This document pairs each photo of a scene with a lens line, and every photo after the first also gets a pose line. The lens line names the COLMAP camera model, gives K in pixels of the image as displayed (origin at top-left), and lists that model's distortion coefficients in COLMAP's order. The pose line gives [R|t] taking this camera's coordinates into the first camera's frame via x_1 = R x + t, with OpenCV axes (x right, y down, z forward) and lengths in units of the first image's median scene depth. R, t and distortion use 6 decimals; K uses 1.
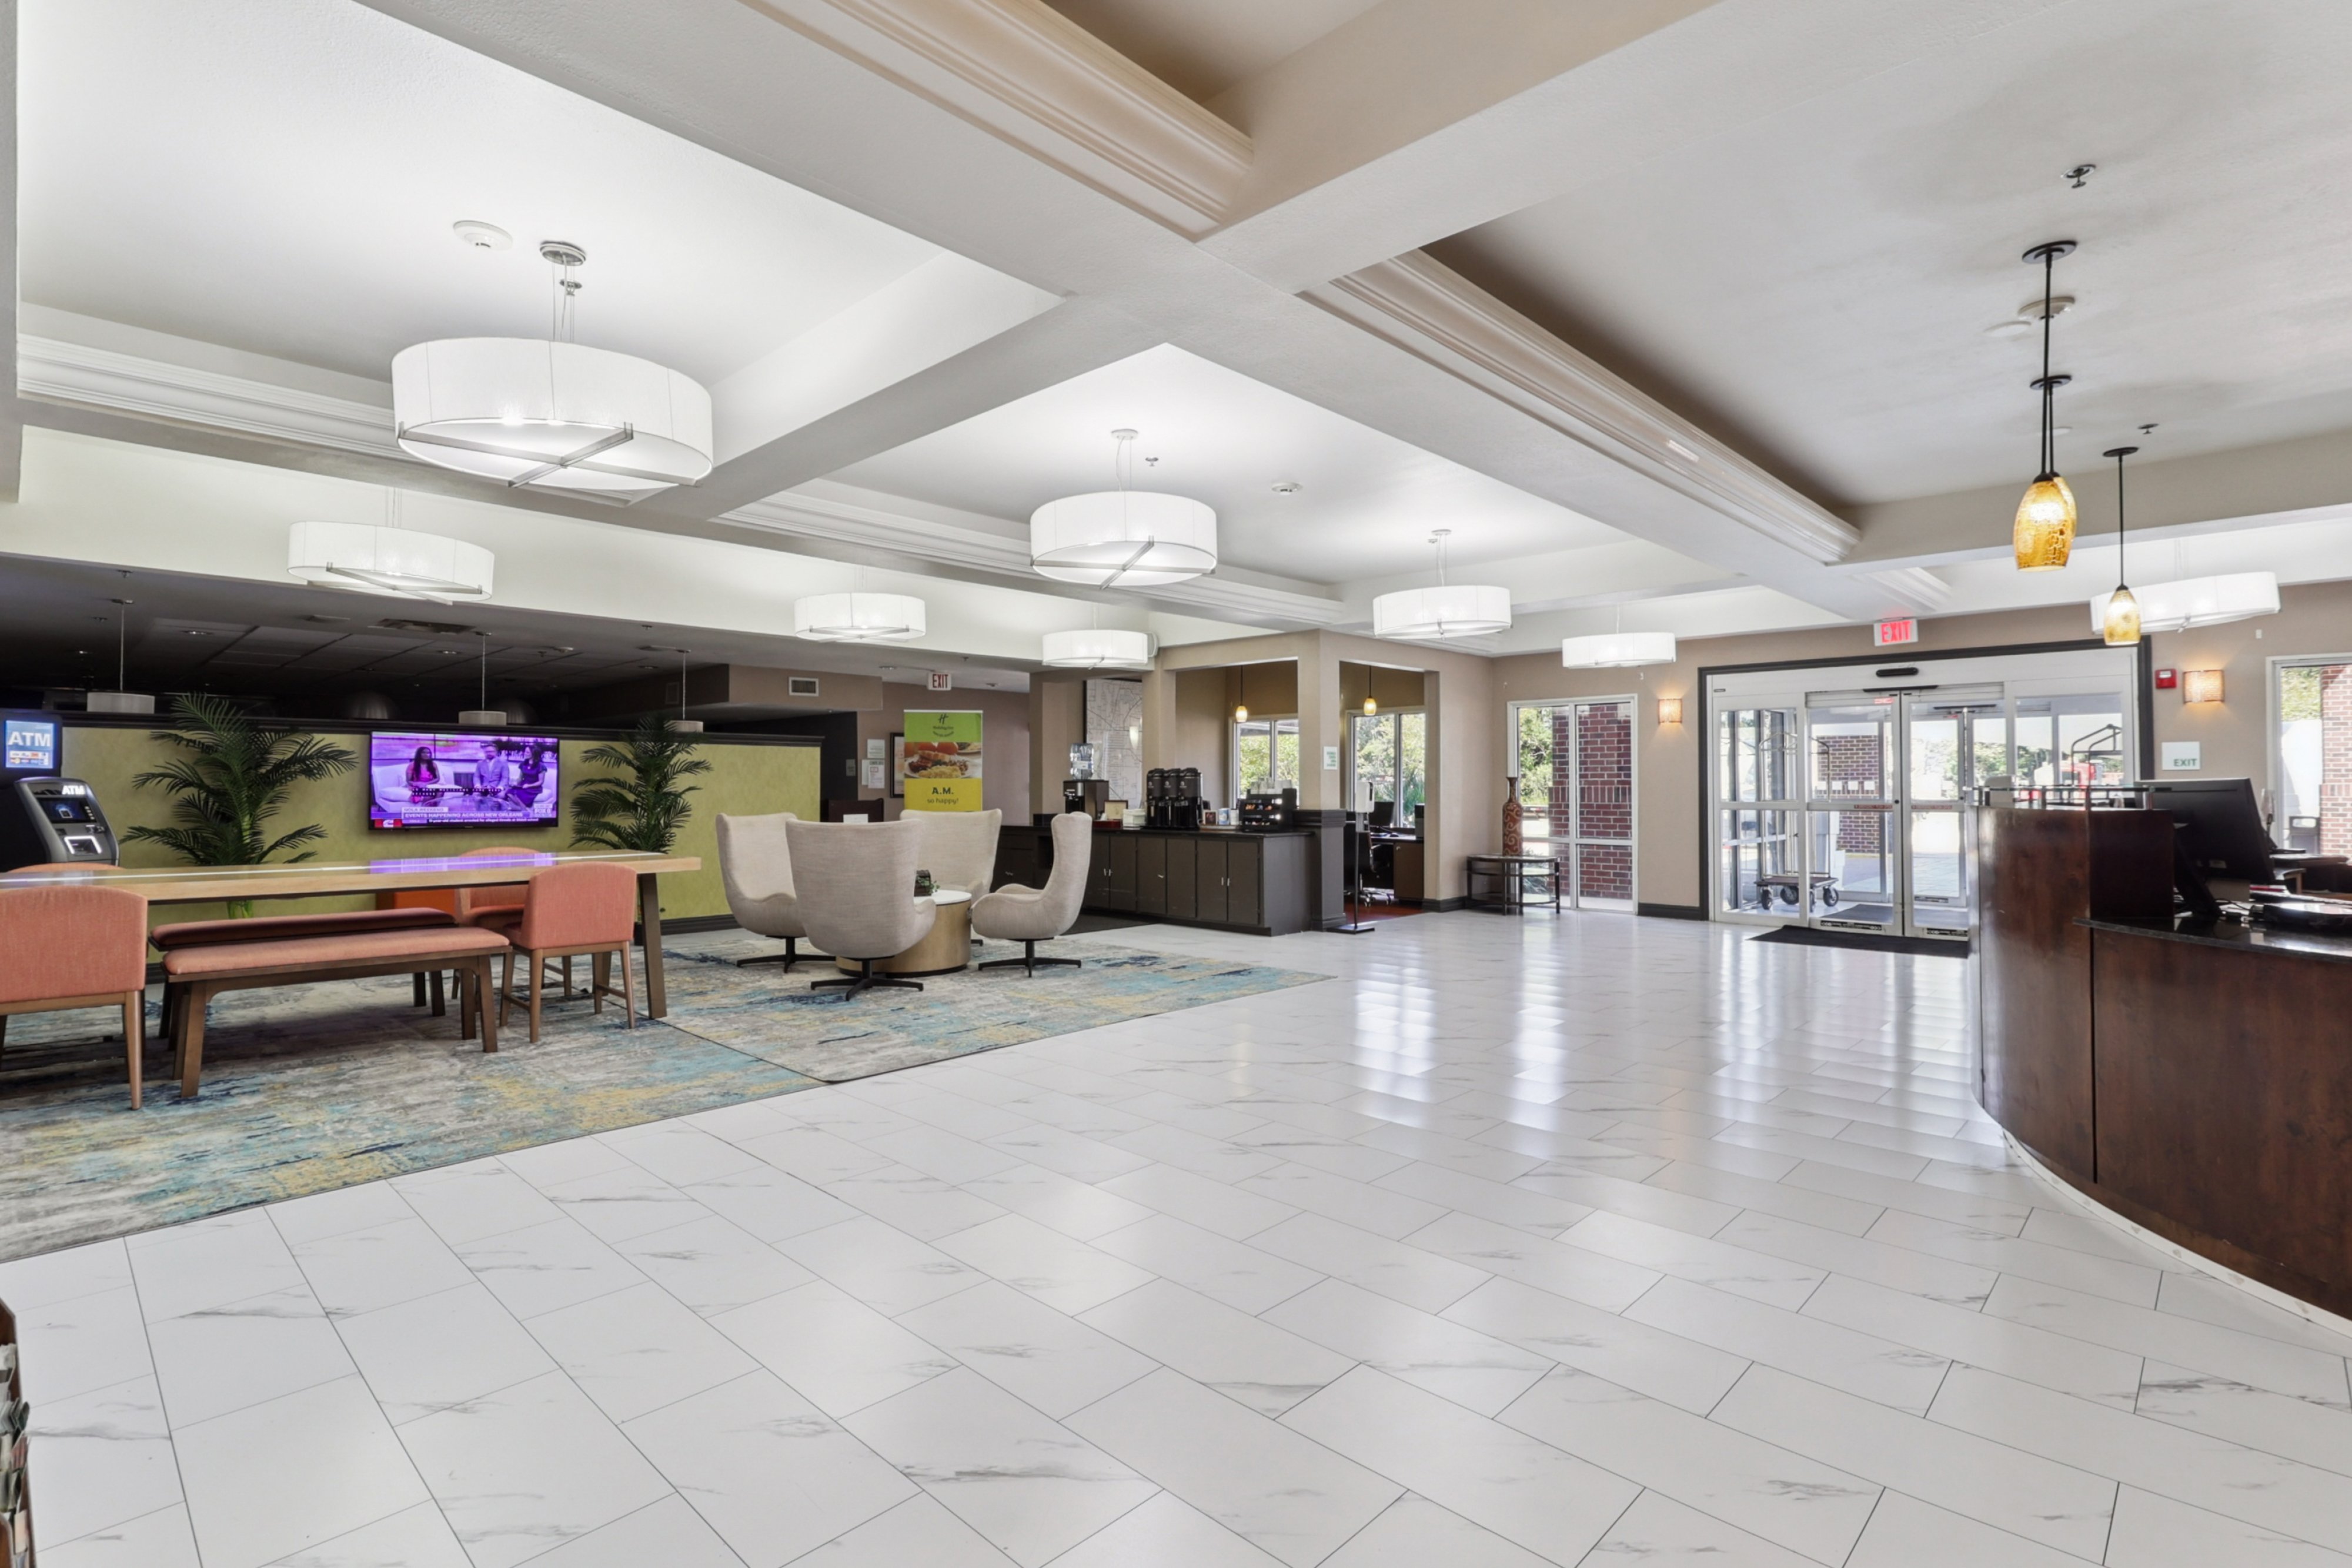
lens RADIAL K [[1120.0, 0, 1178.4], [0, 1120.0, 780.3], [0, 0, 1]] dist [-0.000041, -0.000246]
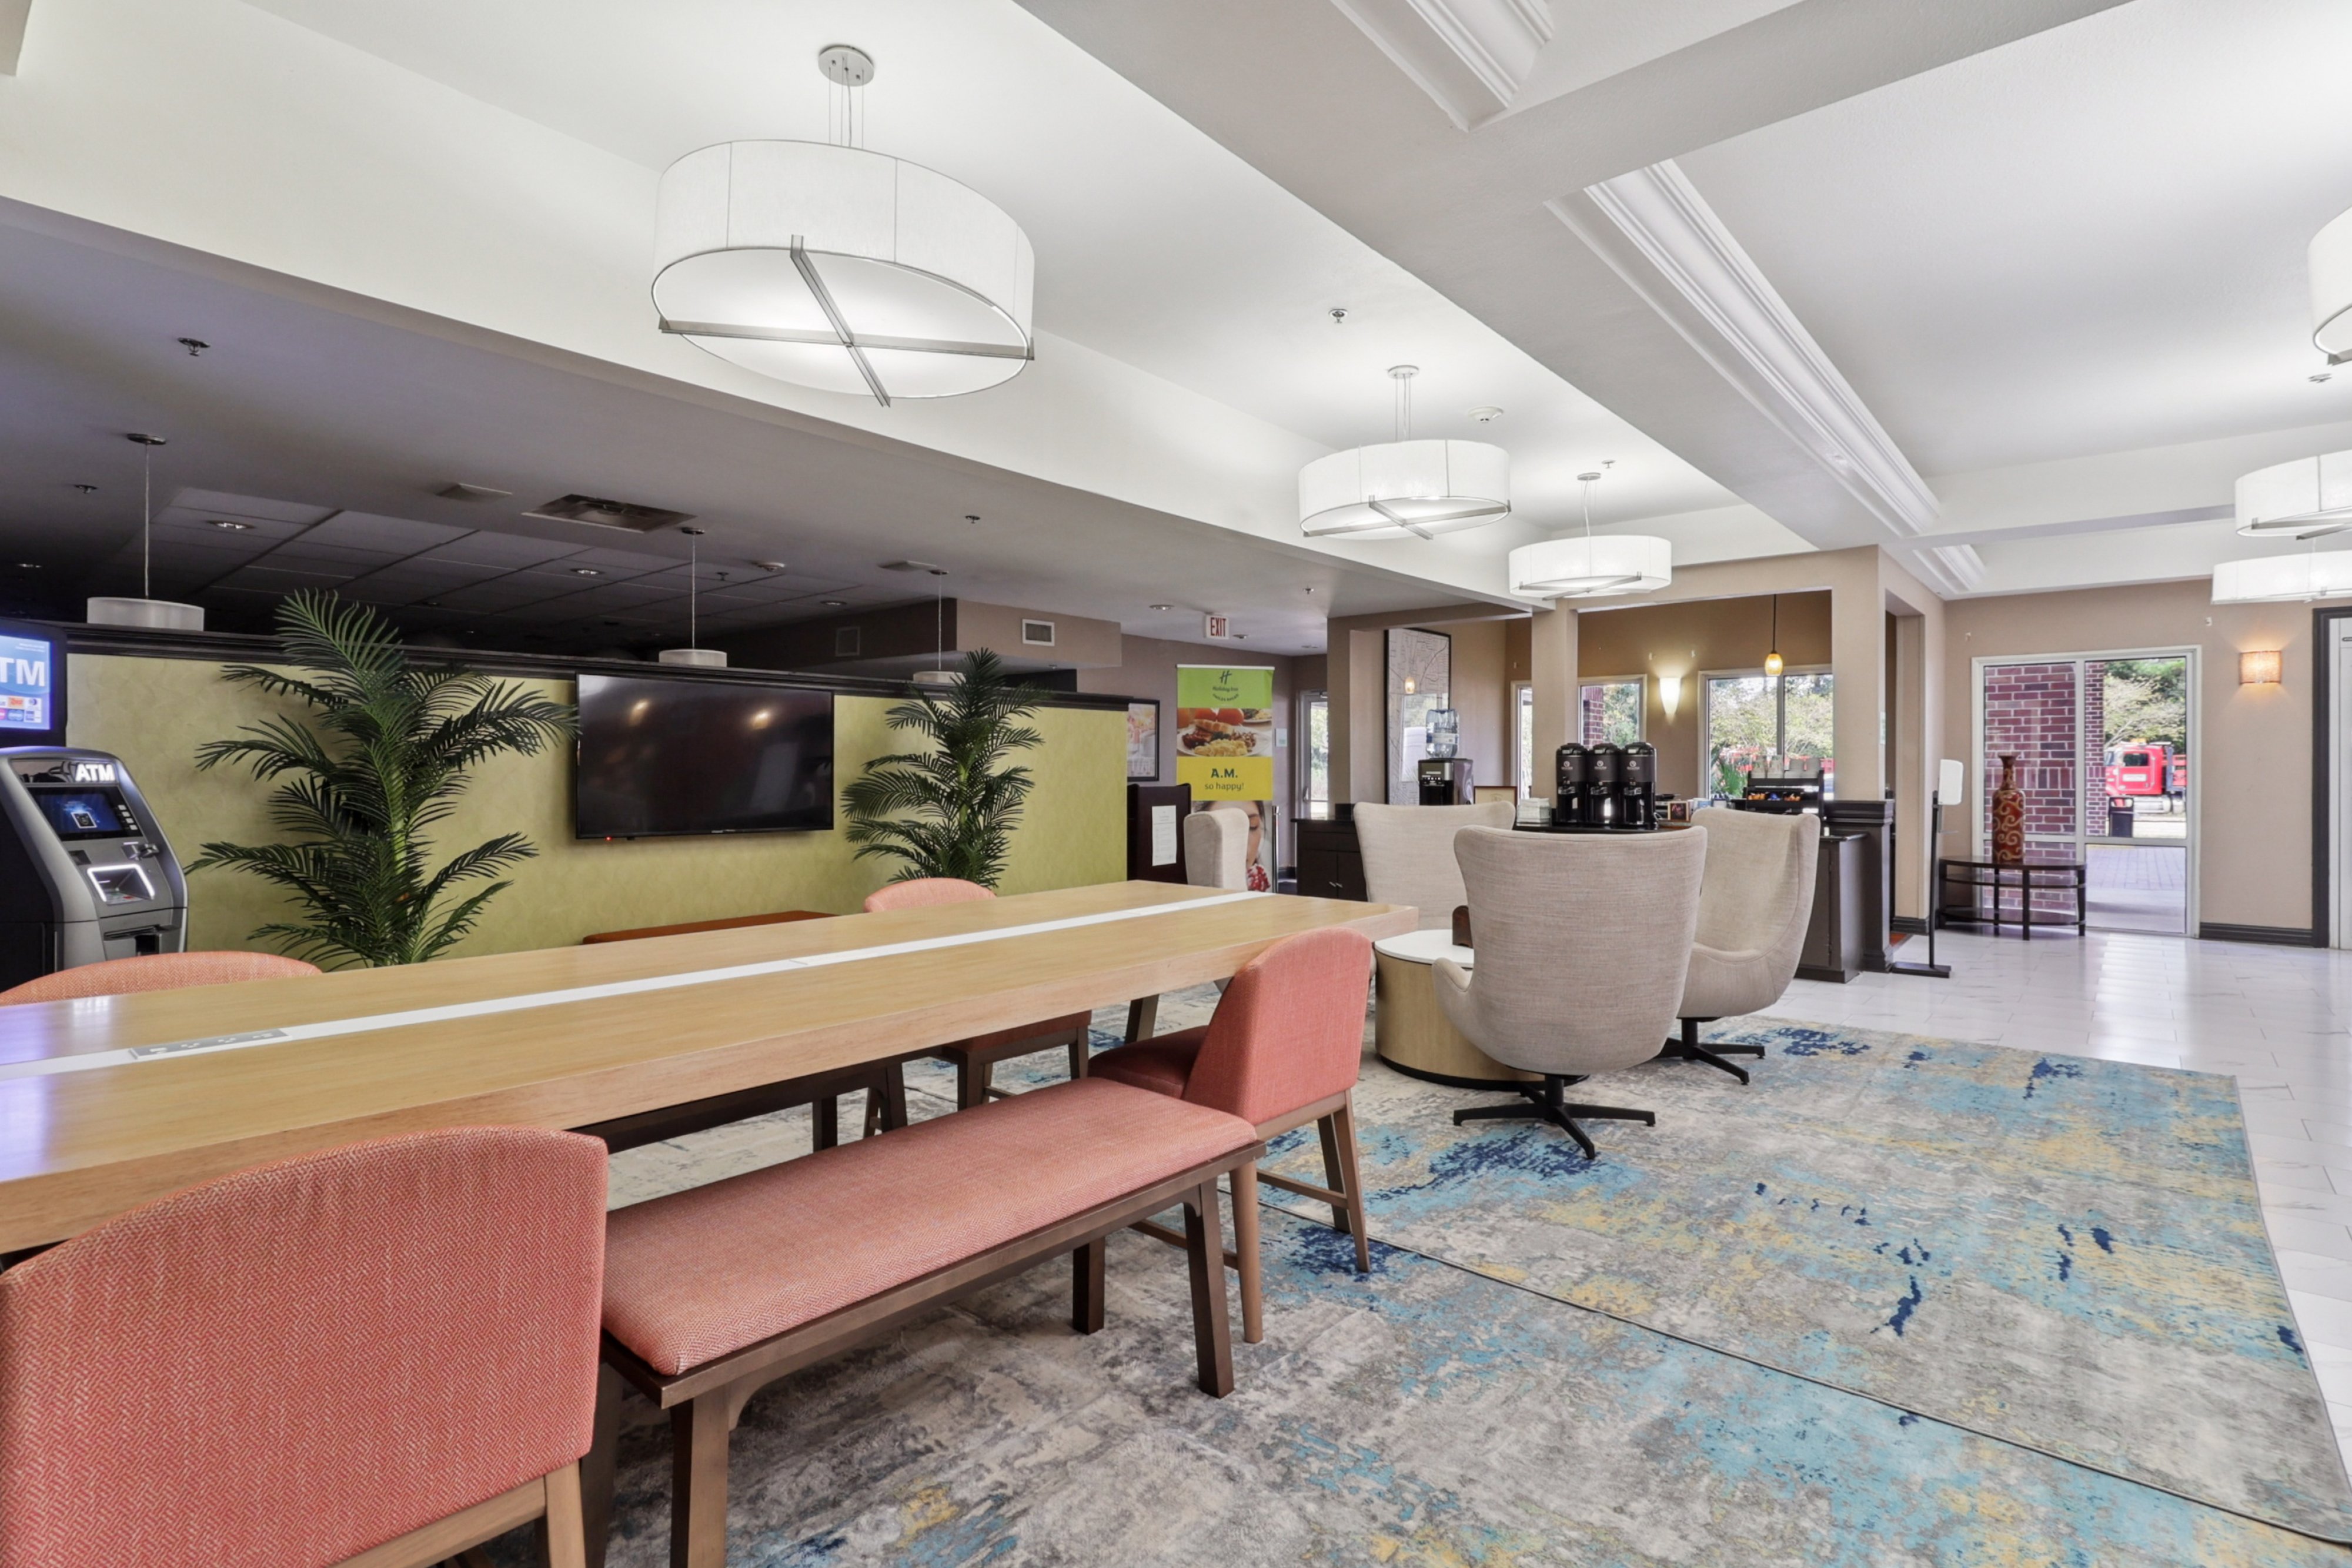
lens RADIAL K [[1120.0, 0, 1173.9], [0, 1120.0, 779.4], [0, 0, 1]] dist [-0.000041, -0.000246]
pose [[0.998586, 0.000427, 0.053166, -0.405053], [-0.001270, 0.999874, 0.015833, 0.002575], [-0.053153, -0.015878, 0.998460, 0.360511]]
